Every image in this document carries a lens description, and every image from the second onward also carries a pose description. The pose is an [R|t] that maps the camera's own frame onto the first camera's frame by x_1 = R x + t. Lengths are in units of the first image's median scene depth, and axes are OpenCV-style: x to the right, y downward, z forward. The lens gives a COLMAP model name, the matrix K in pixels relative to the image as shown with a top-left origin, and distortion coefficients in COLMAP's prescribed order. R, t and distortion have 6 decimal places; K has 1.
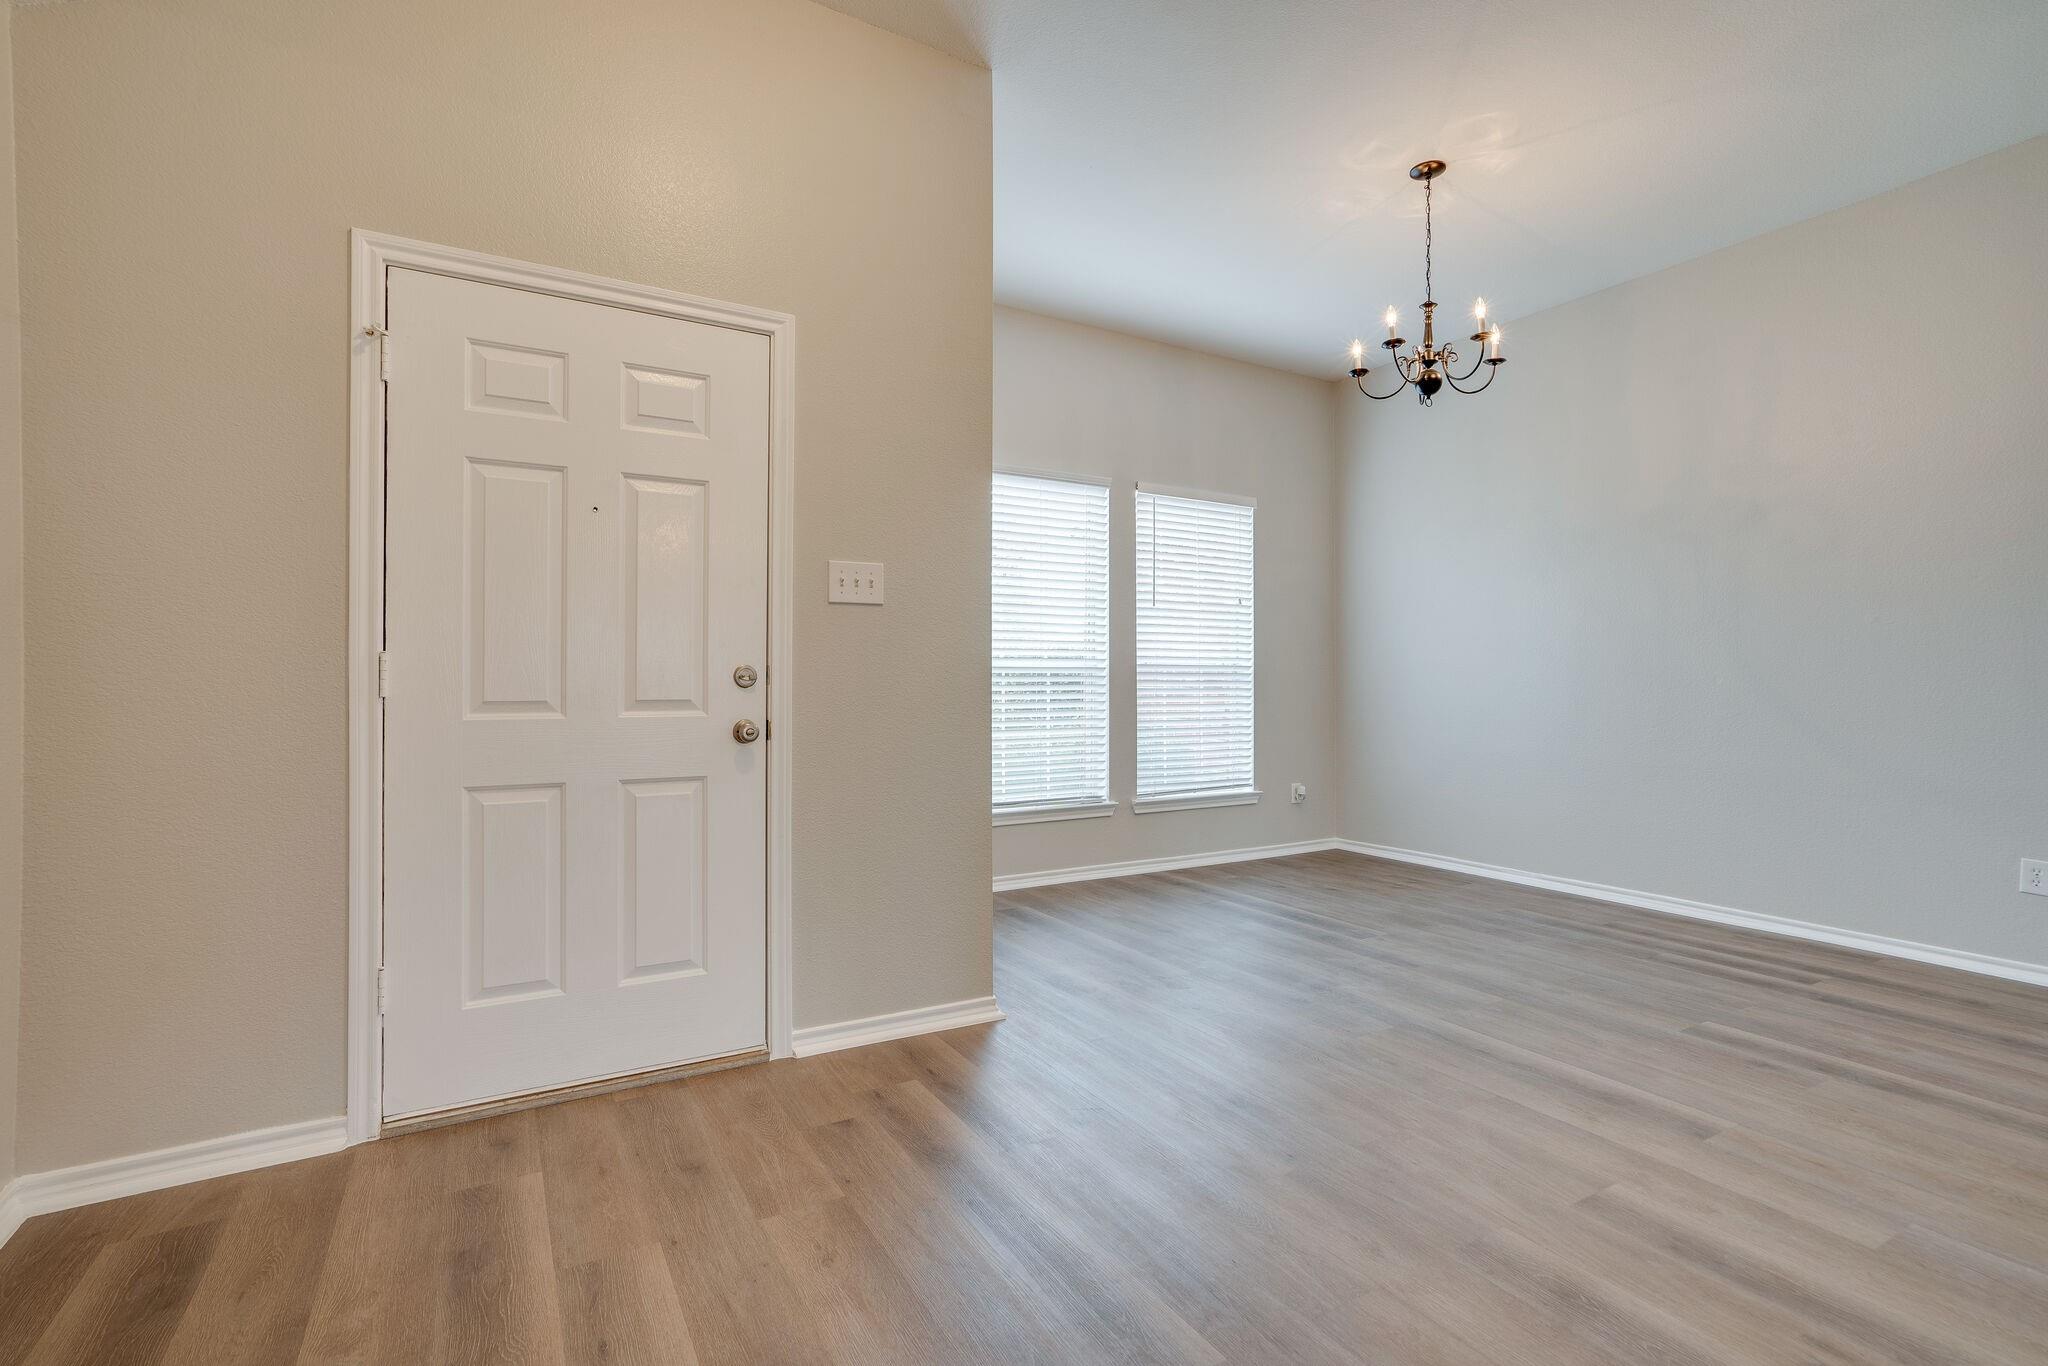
lens RADIAL K [[941.0, 0, 1024.0], [0, 941.0, 683.0], [0, 0, 1]] dist [-0.048768, 0.026779]
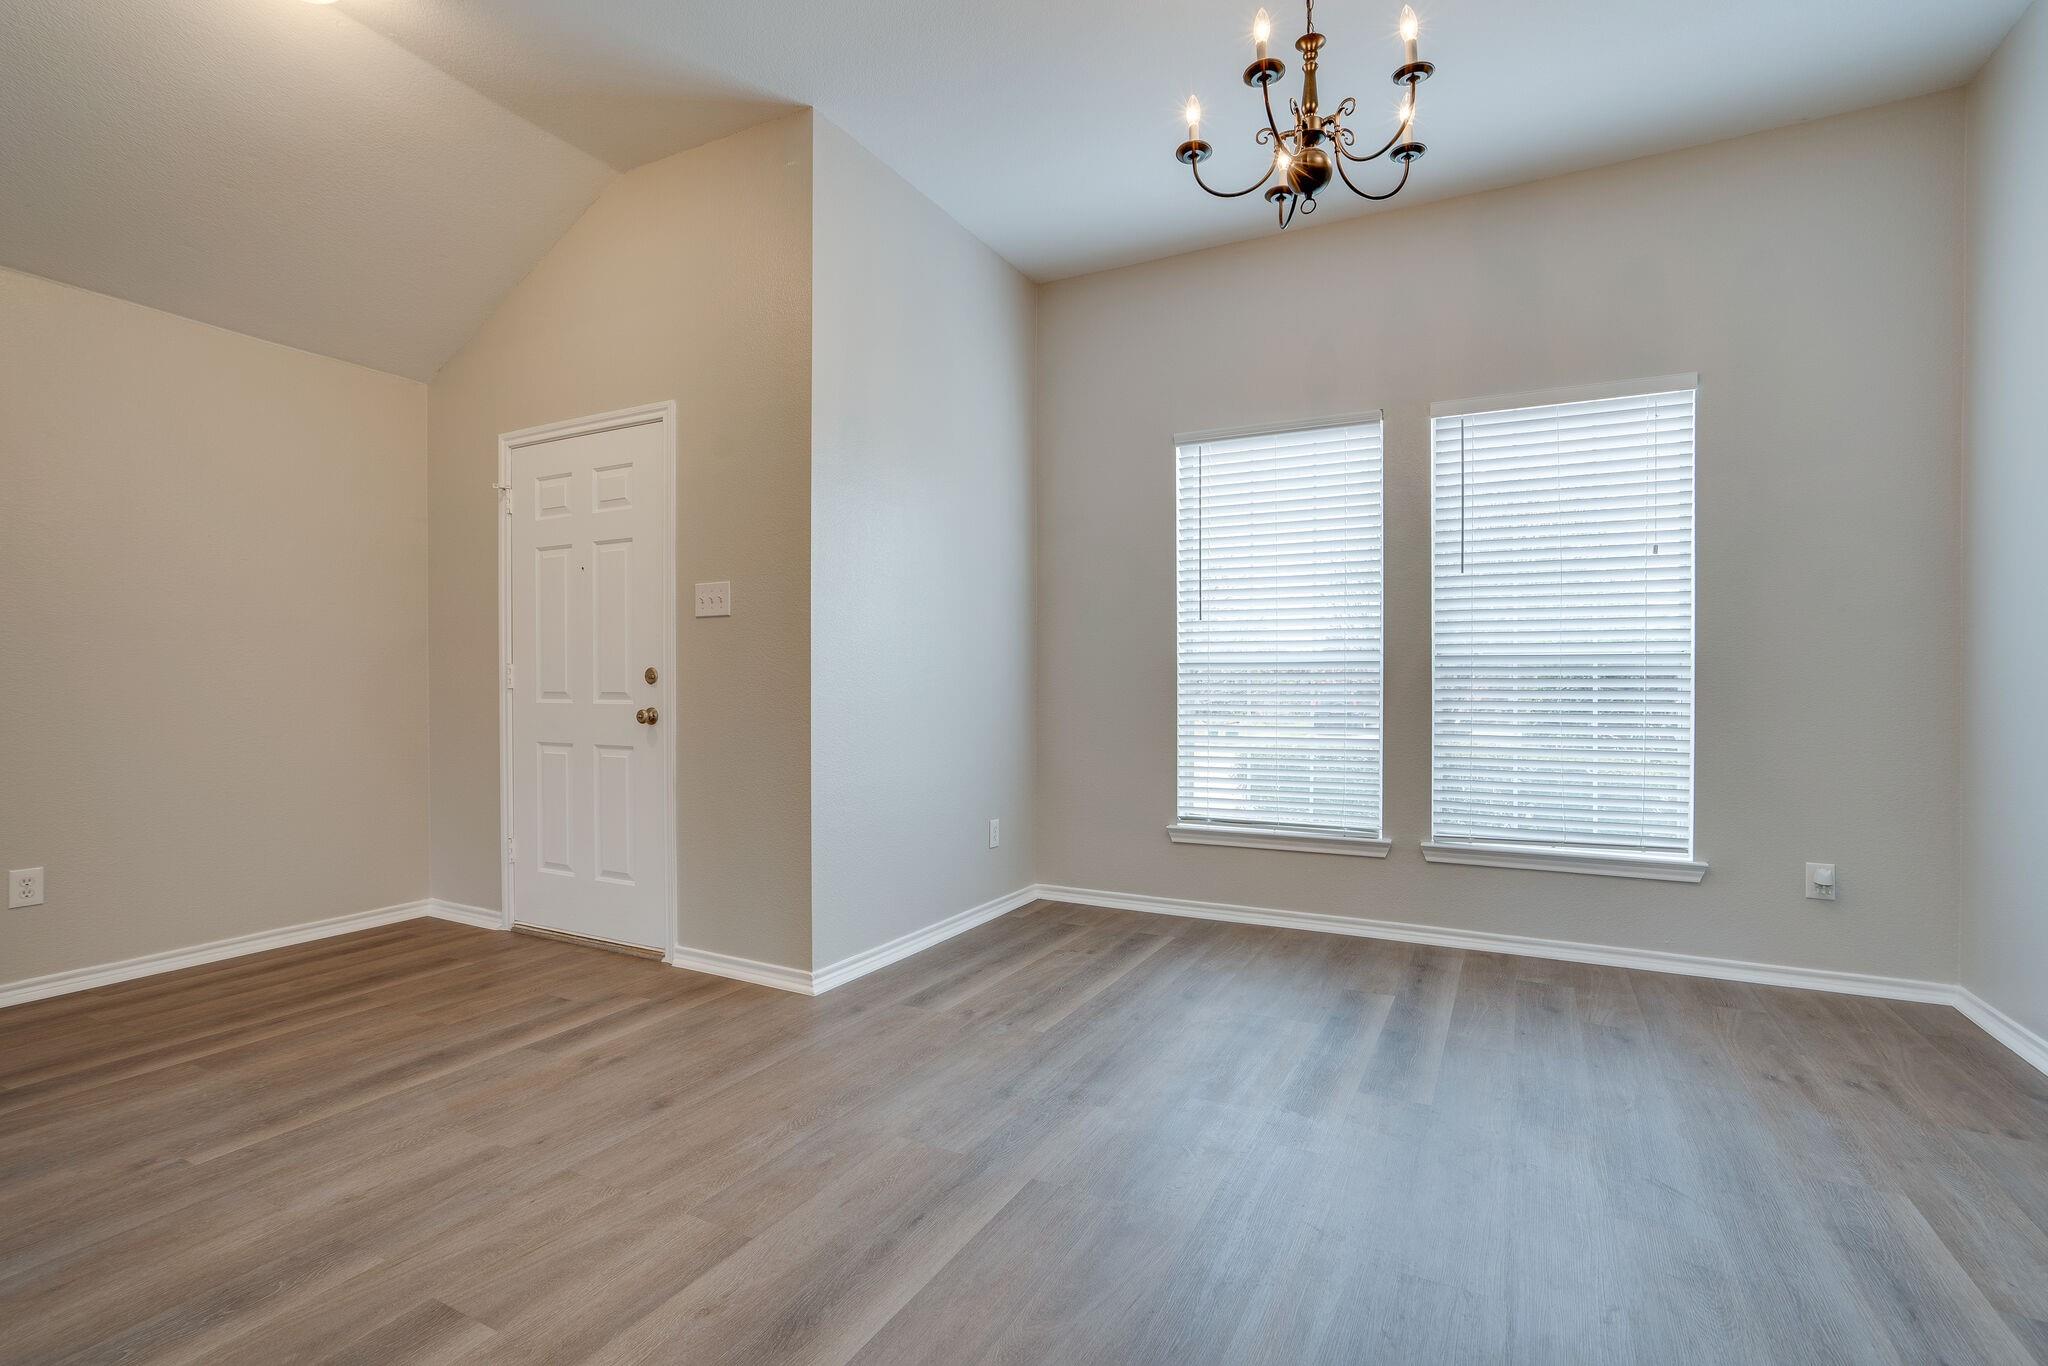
lens RADIAL K [[941.0, 0, 1024.0], [0, 941.0, 683.0], [0, 0, 1]] dist [-0.048768, 0.026779]
pose [[0.542043, 0.003216, -0.840344, 0.835499], [-0.001246, 0.999995, 0.003022, -0.000797], [0.840350, -0.000591, 0.542044, 0.522134]]
